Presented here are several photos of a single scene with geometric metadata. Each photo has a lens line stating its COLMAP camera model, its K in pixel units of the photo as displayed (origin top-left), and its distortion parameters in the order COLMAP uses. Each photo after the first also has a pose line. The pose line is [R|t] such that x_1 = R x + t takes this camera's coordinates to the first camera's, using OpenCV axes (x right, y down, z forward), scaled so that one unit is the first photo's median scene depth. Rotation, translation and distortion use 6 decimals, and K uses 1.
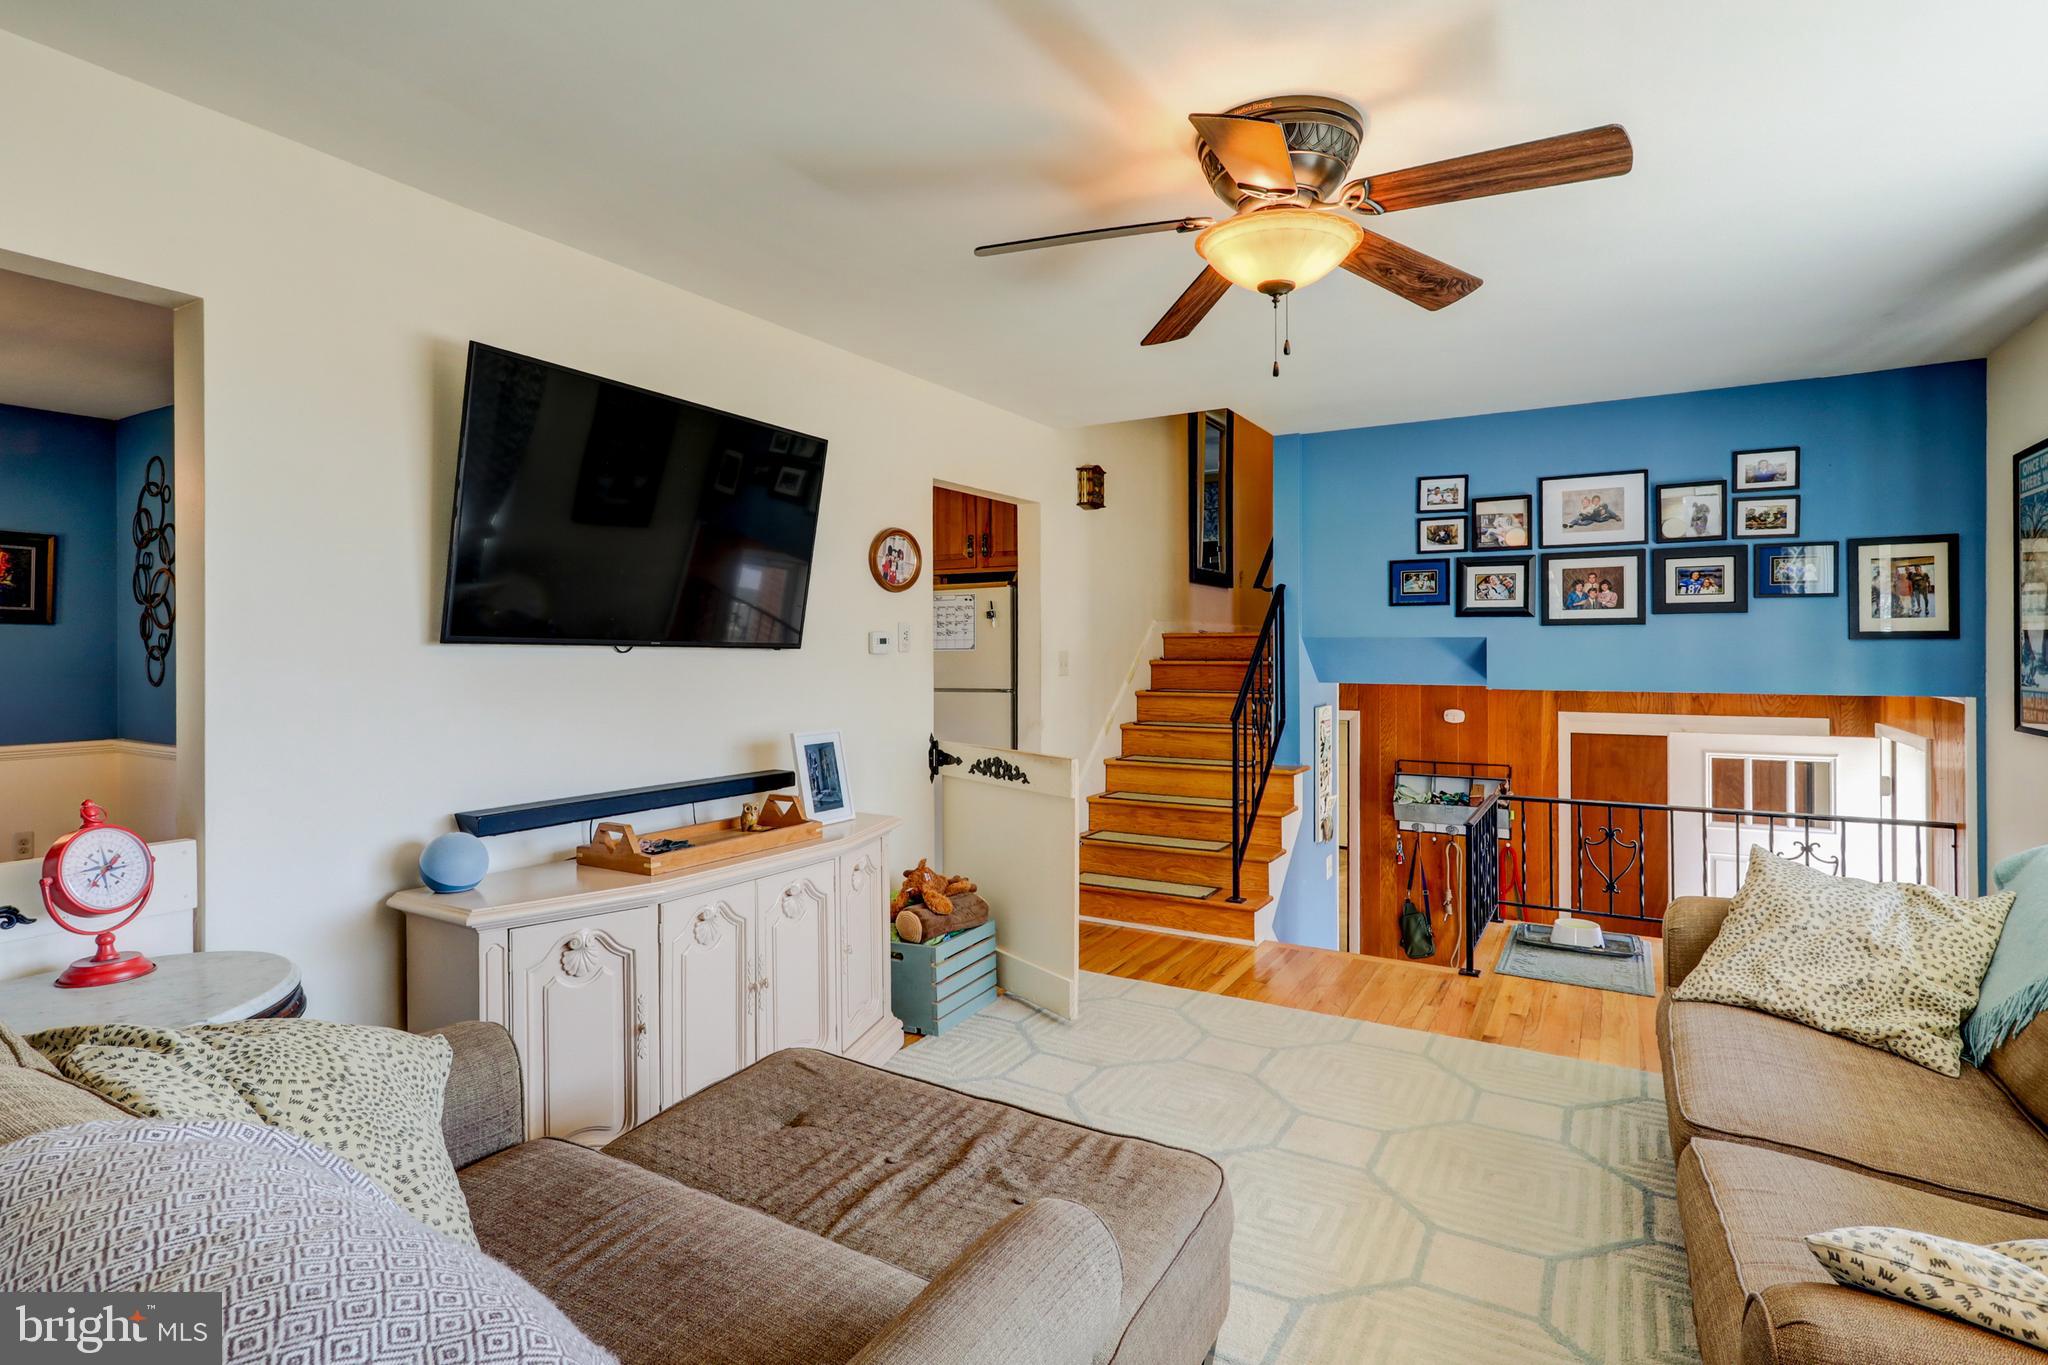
lens RADIAL K [[995.0, 0, 1024.9], [0, 995.0, 649.7], [0, 0, 1]] dist [-0.001710, 0.000270]
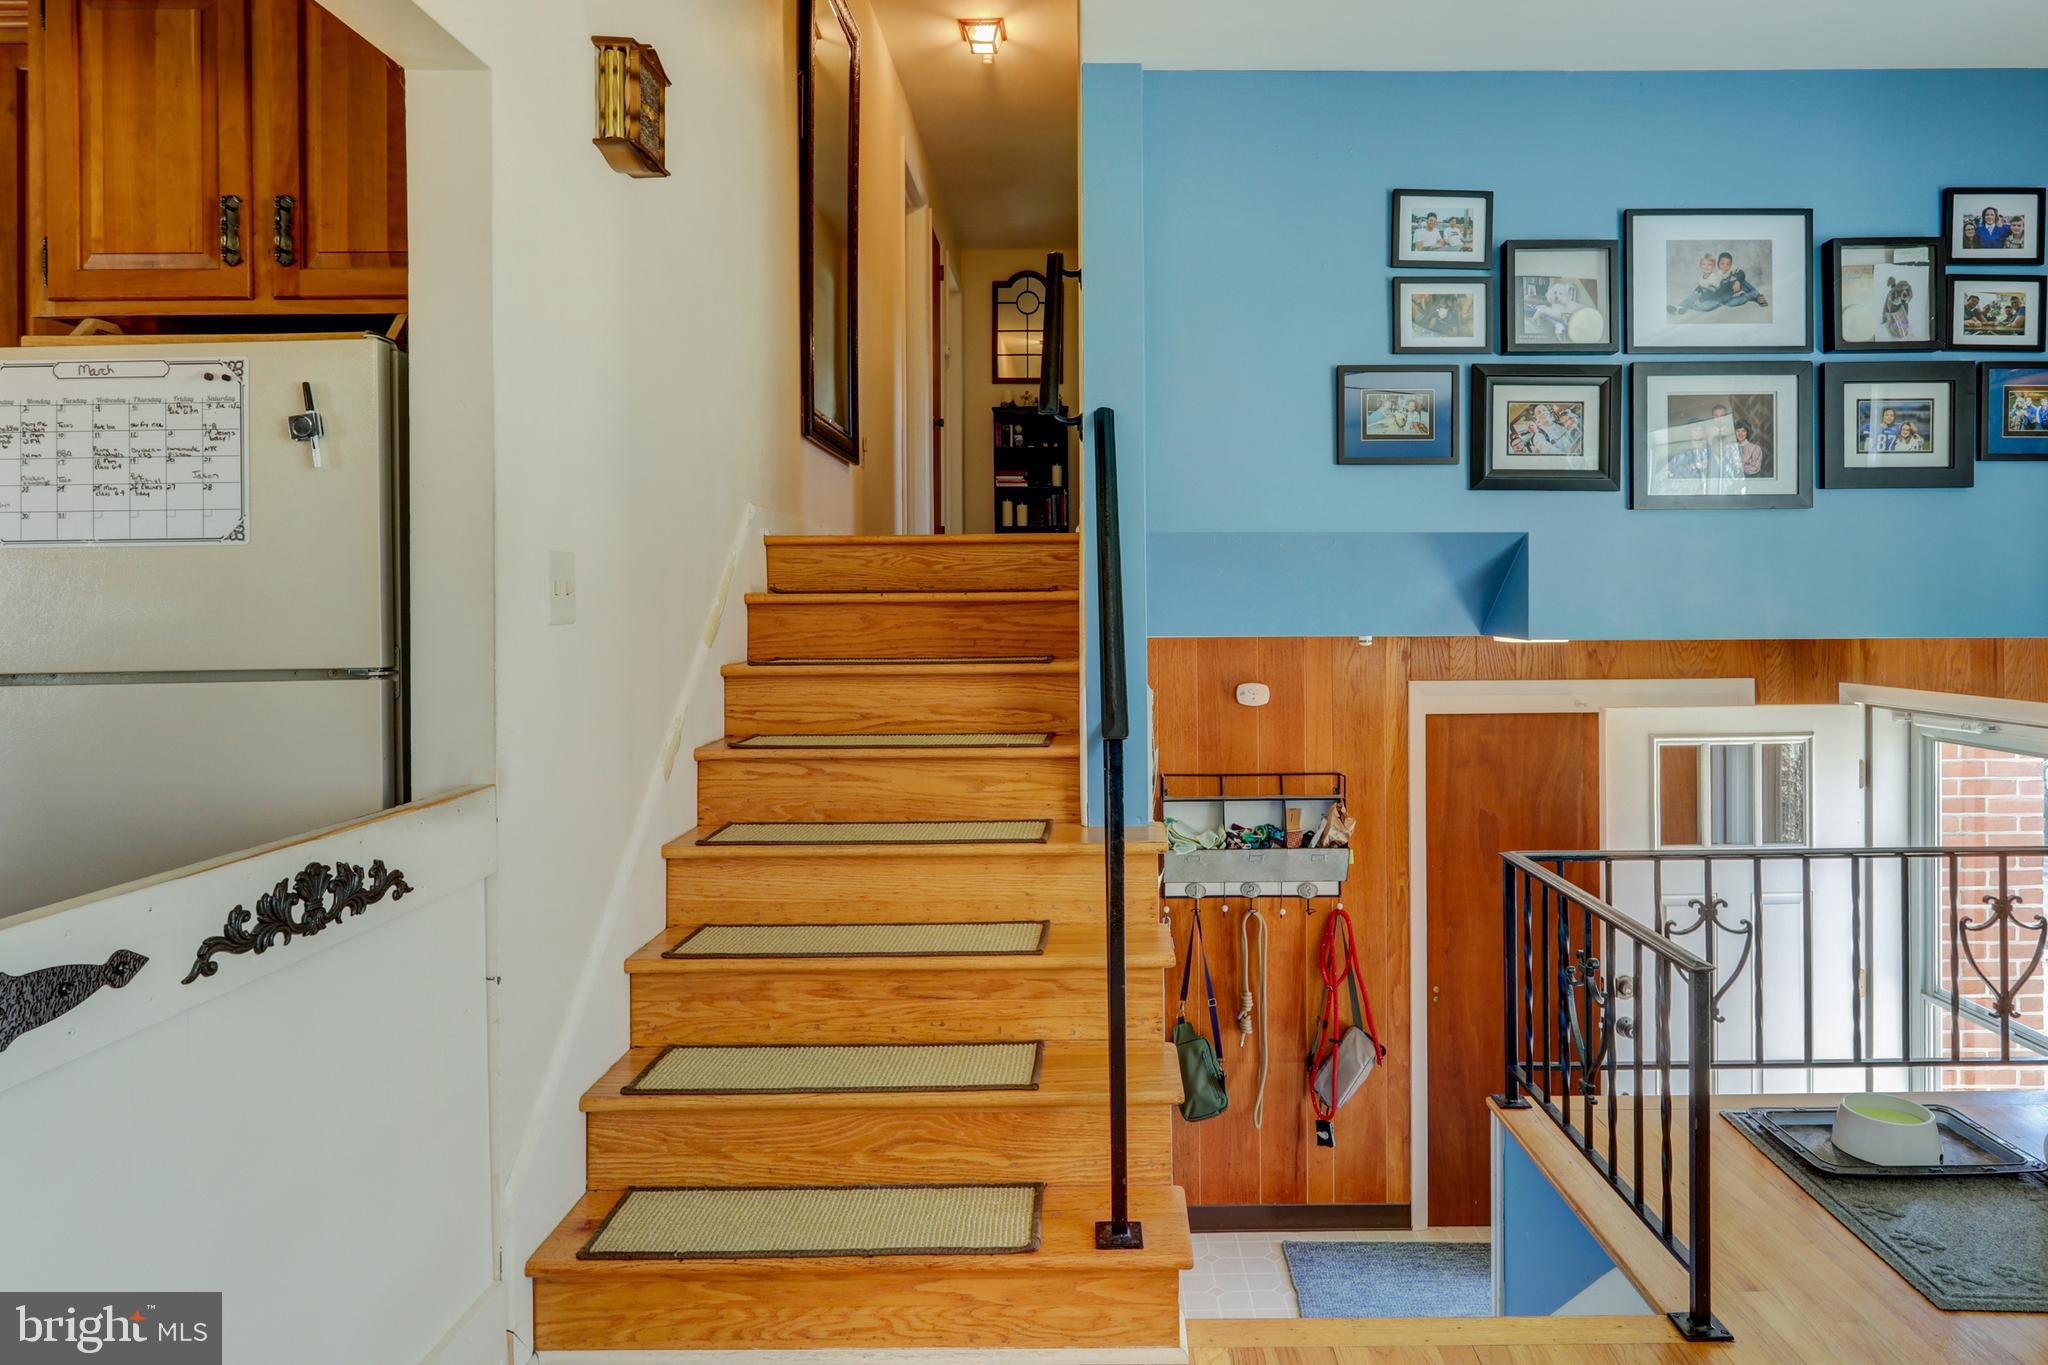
lens RADIAL K [[1210.3, 0, 1089.3], [0, 1210.3, 619.2], [0, 0, 1]] dist [-0.002269, 0.000812]
pose [[0.860249, -0.007175, 0.509824, -0.017739], [0.005030, 0.999972, 0.005586, 0.024158], [-0.509850, -0.002240, 0.860261, 0.577901]]
